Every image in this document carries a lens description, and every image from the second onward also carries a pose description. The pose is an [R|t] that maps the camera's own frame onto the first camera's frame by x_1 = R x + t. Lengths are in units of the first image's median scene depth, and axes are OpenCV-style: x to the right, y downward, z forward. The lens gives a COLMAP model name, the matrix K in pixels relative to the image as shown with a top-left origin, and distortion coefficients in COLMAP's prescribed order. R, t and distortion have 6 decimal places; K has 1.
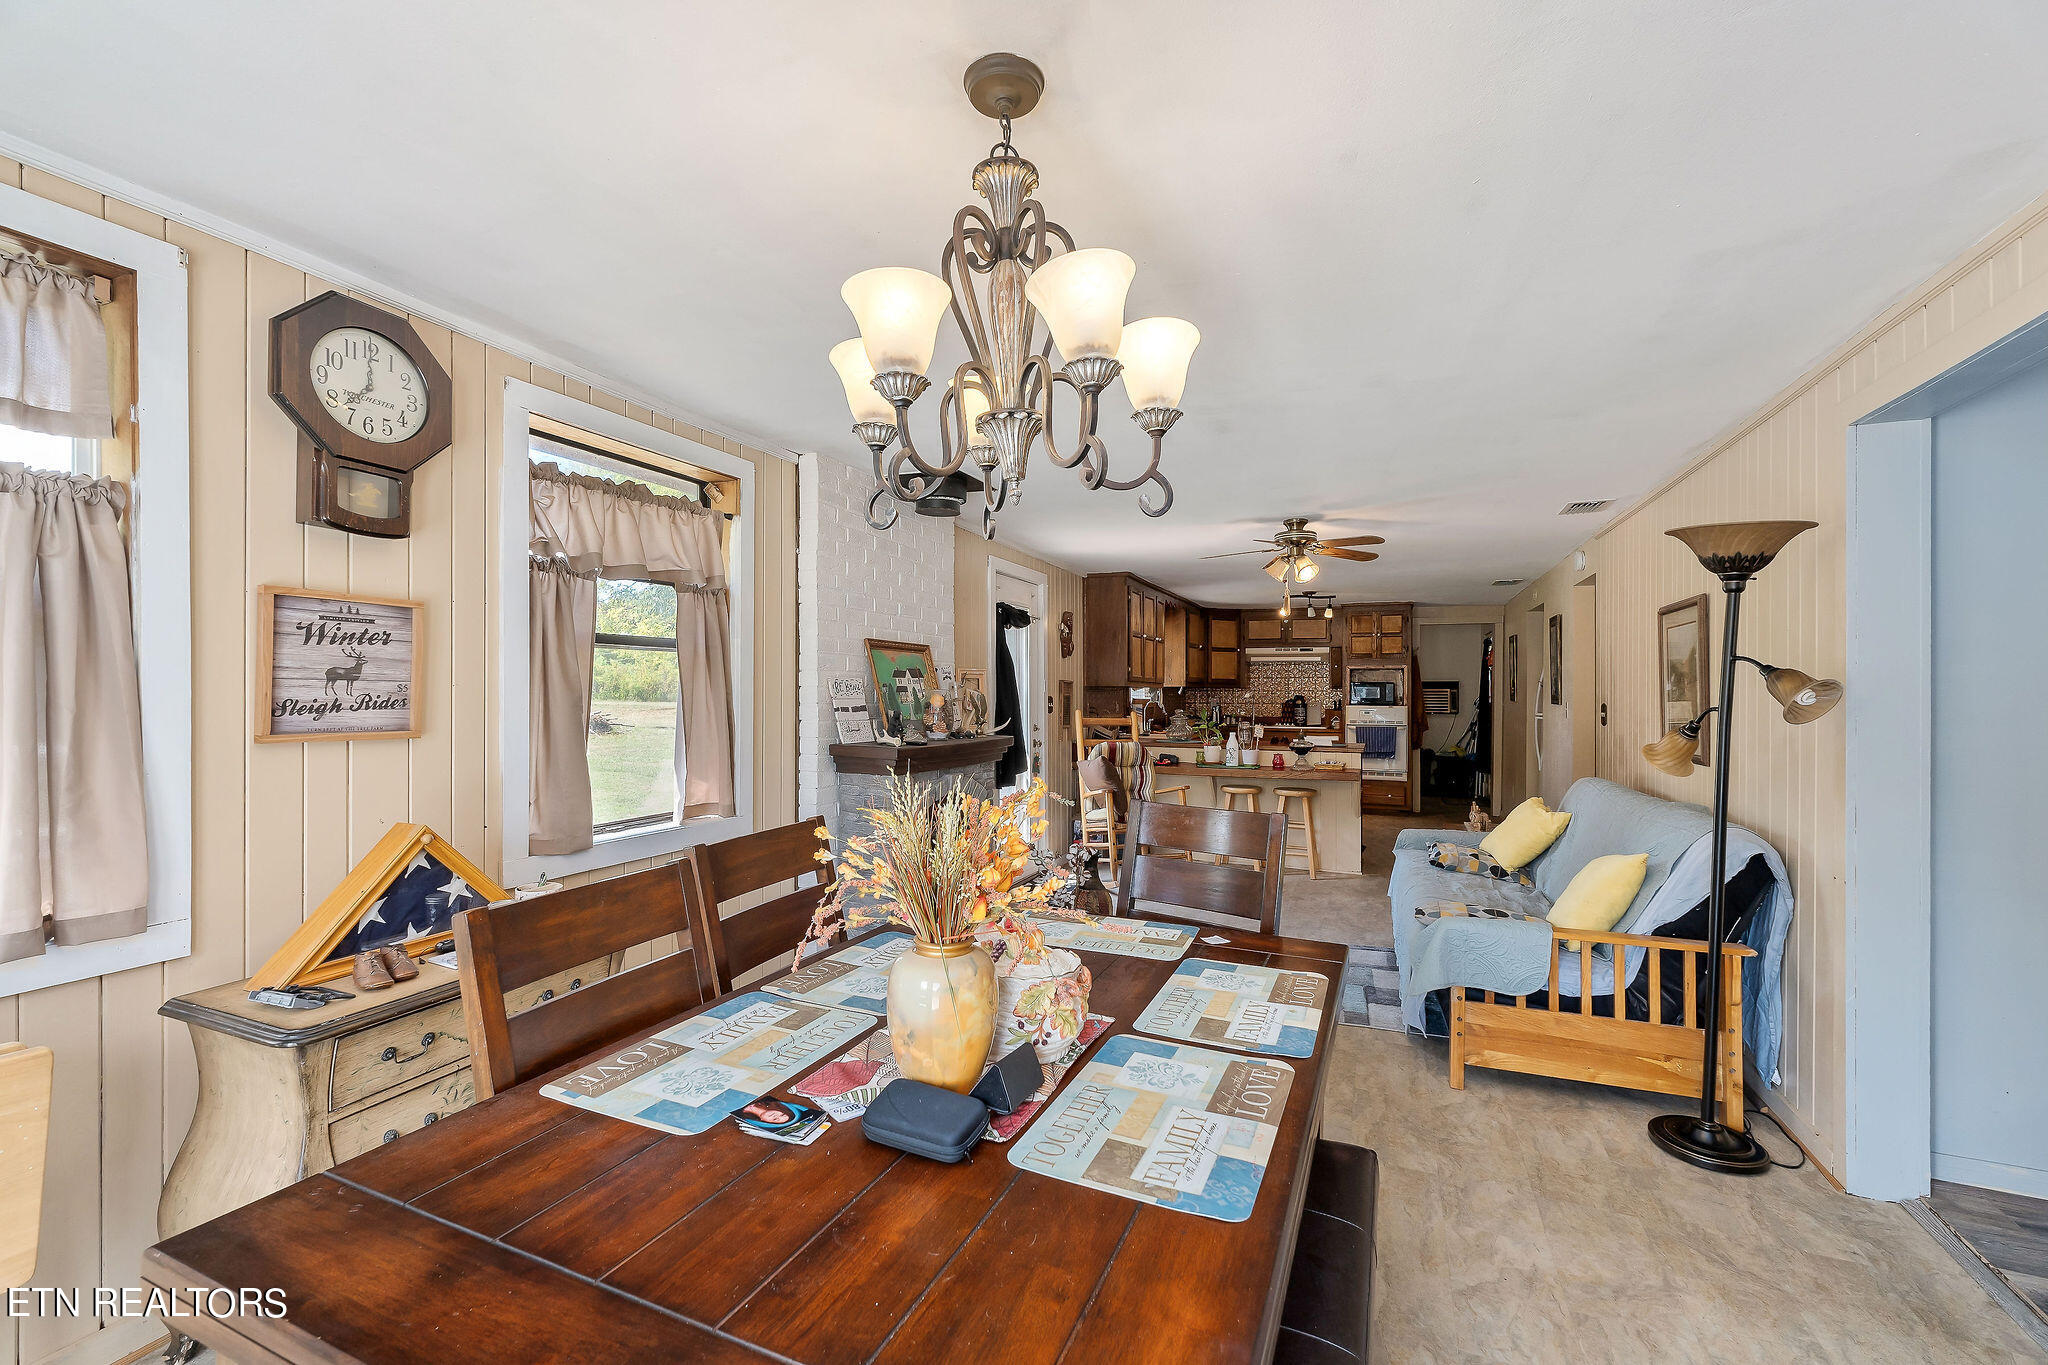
lens RADIAL K [[867.2, 0, 1012.2], [0, 867.2, 690.6], [0, 0, 1]] dist [0.003495, 0.000122]
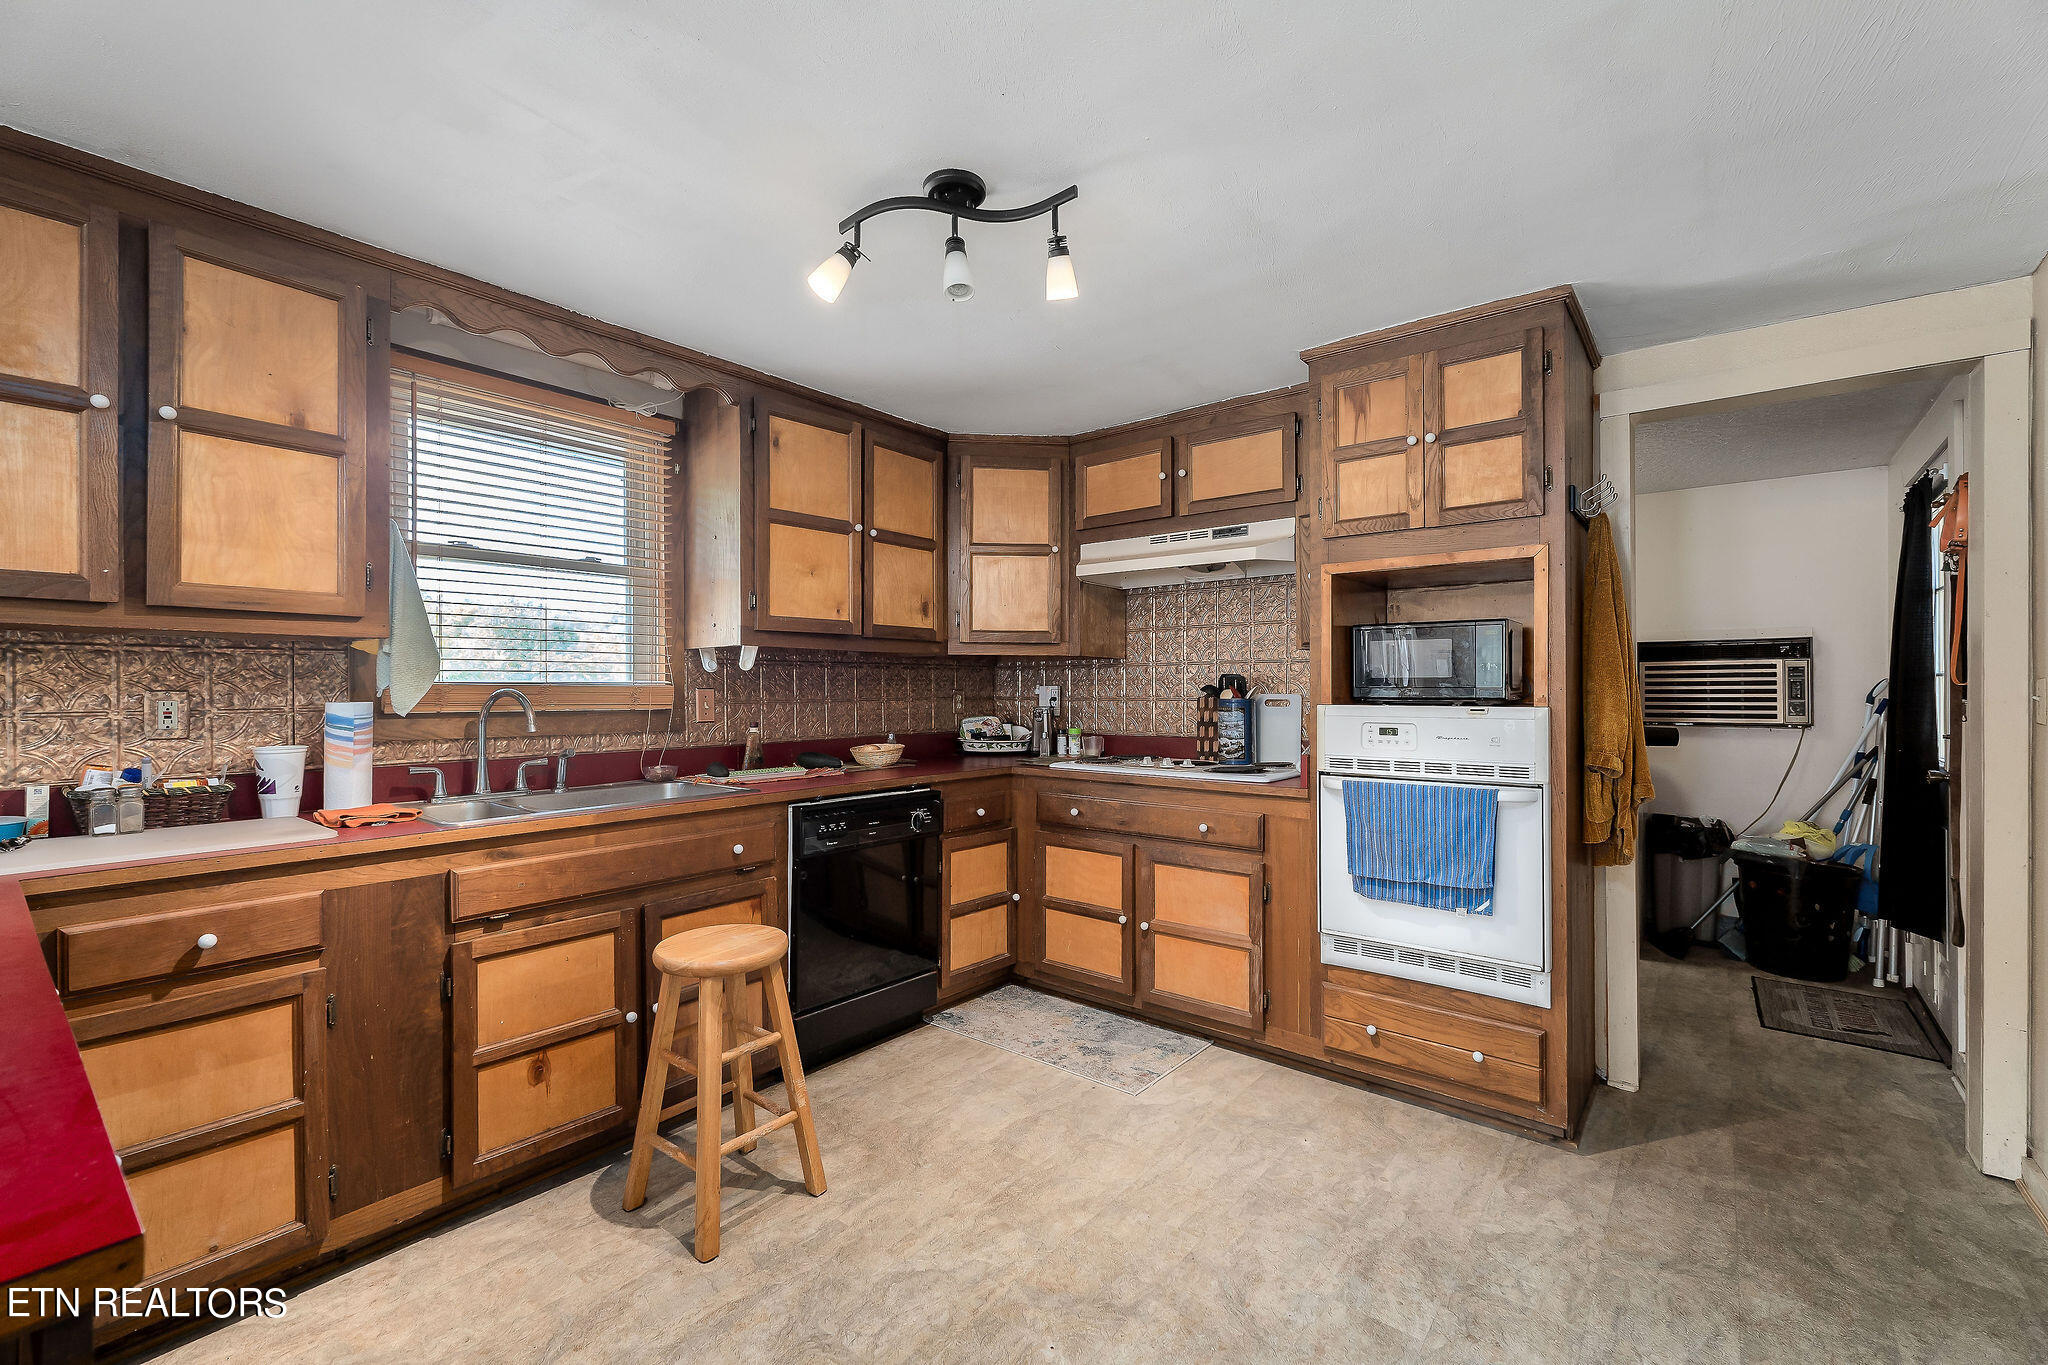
lens RADIAL K [[867.2, 0, 1017.1], [0, 867.2, 686.4], [0, 0, 1]] dist [0.003495, 0.000122]
pose [[0.961963, -0.007001, -0.273088, 0.622261], [0.006523, 0.999975, -0.002656, 0.018767], [0.273100, 0.000774, 0.961985, 1.185136]]
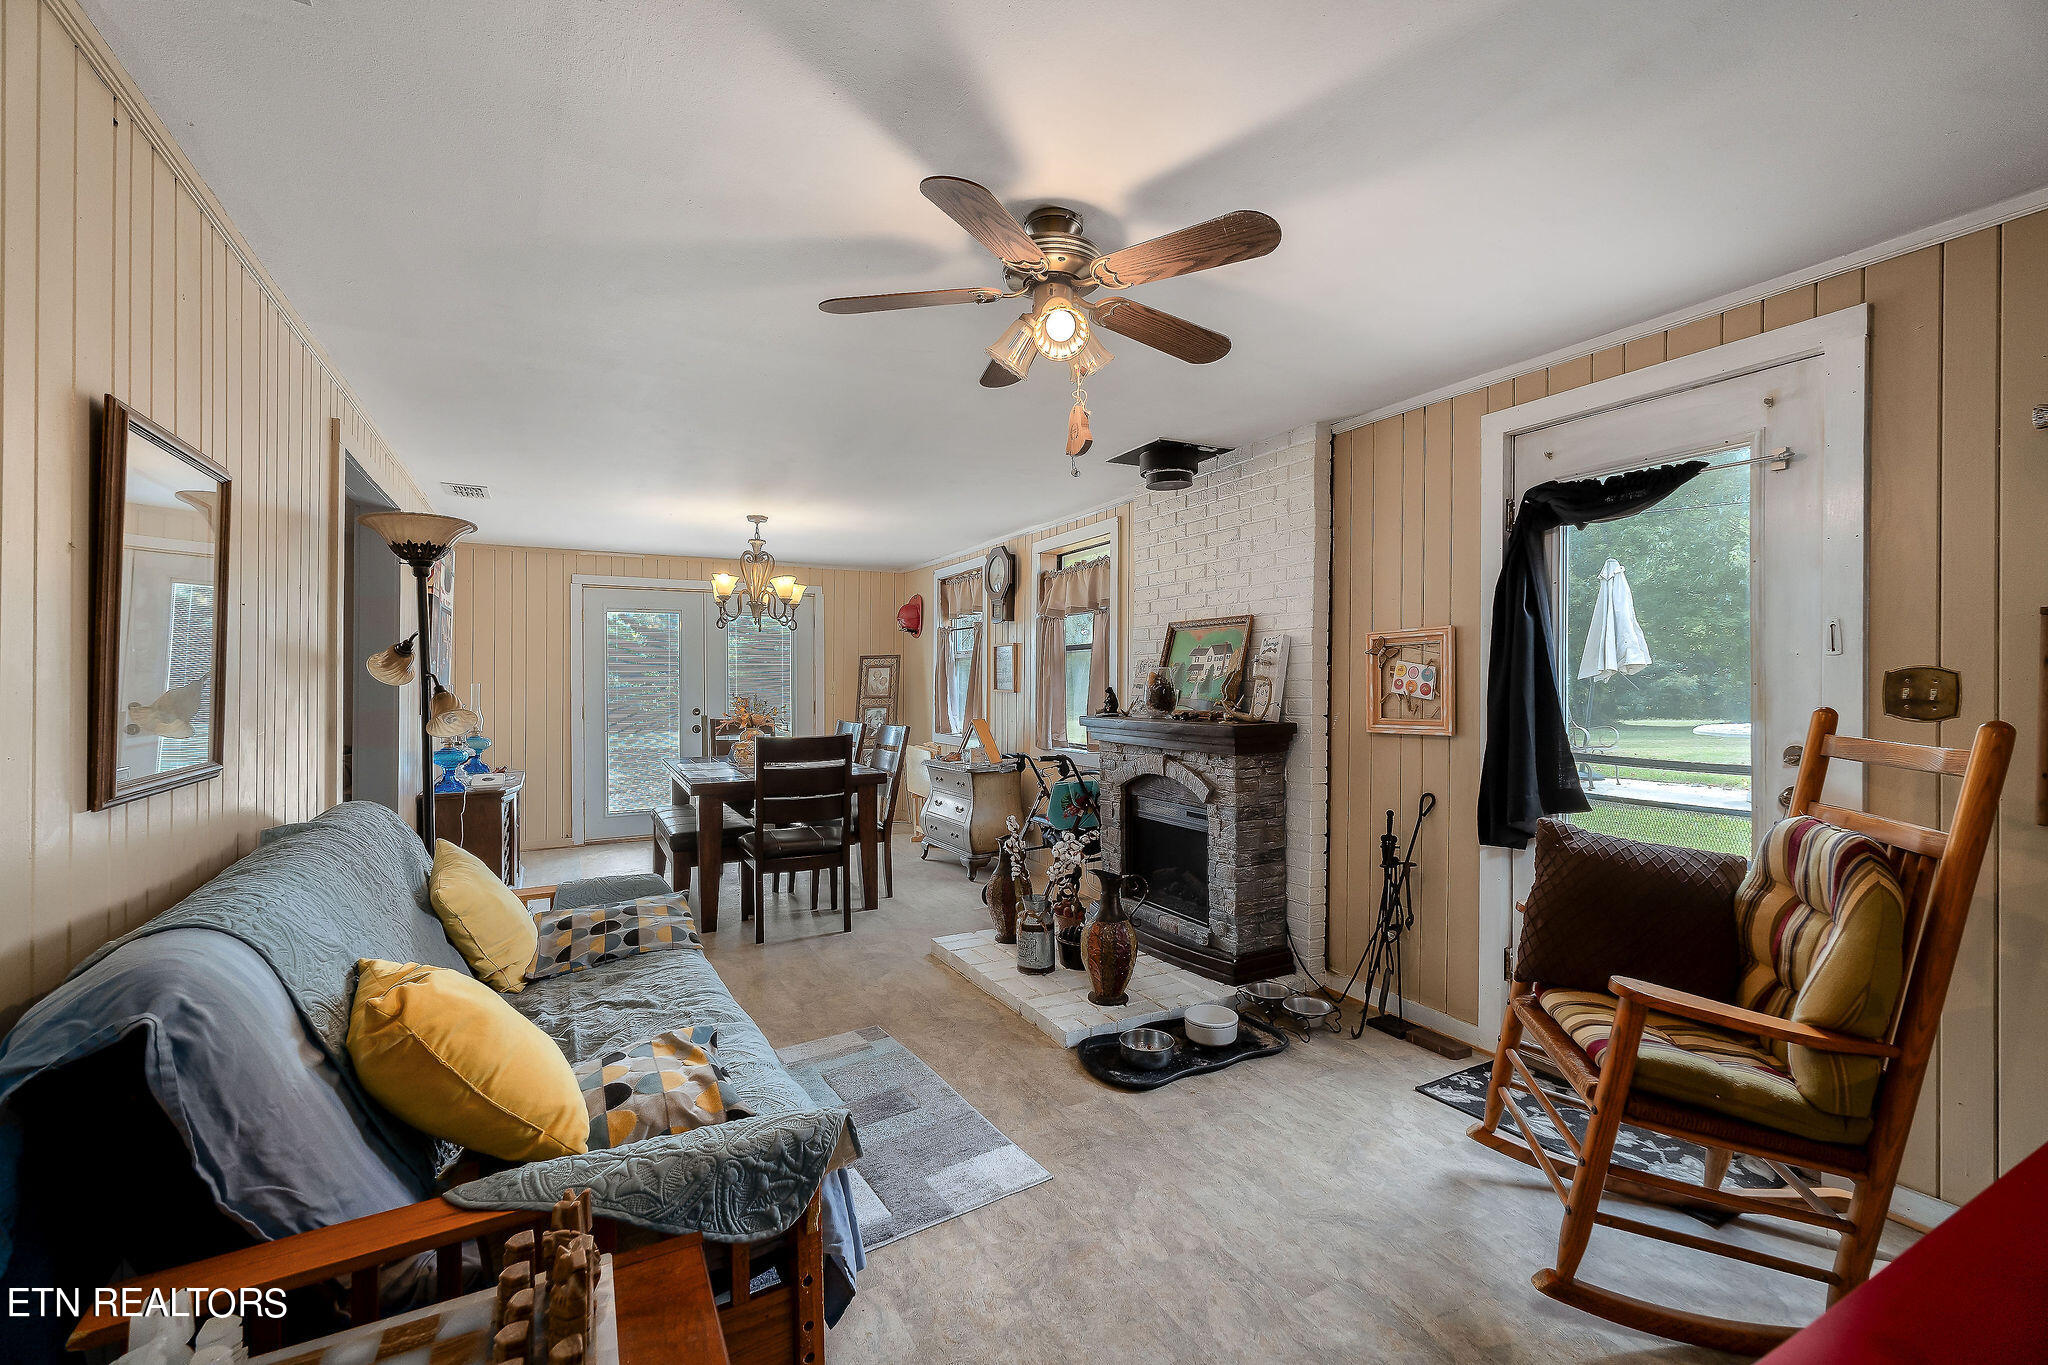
lens RADIAL K [[867.2, 0, 1024.4], [0, 867.2, 676.2], [0, 0, 1]] dist [0.003495, 0.000122]
pose [[-0.624256, -0.011531, -0.781135, 0.570807], [-0.000746, 0.999899, -0.014165, 0.016475], [0.781219, -0.008260, -0.624202, 1.089087]]
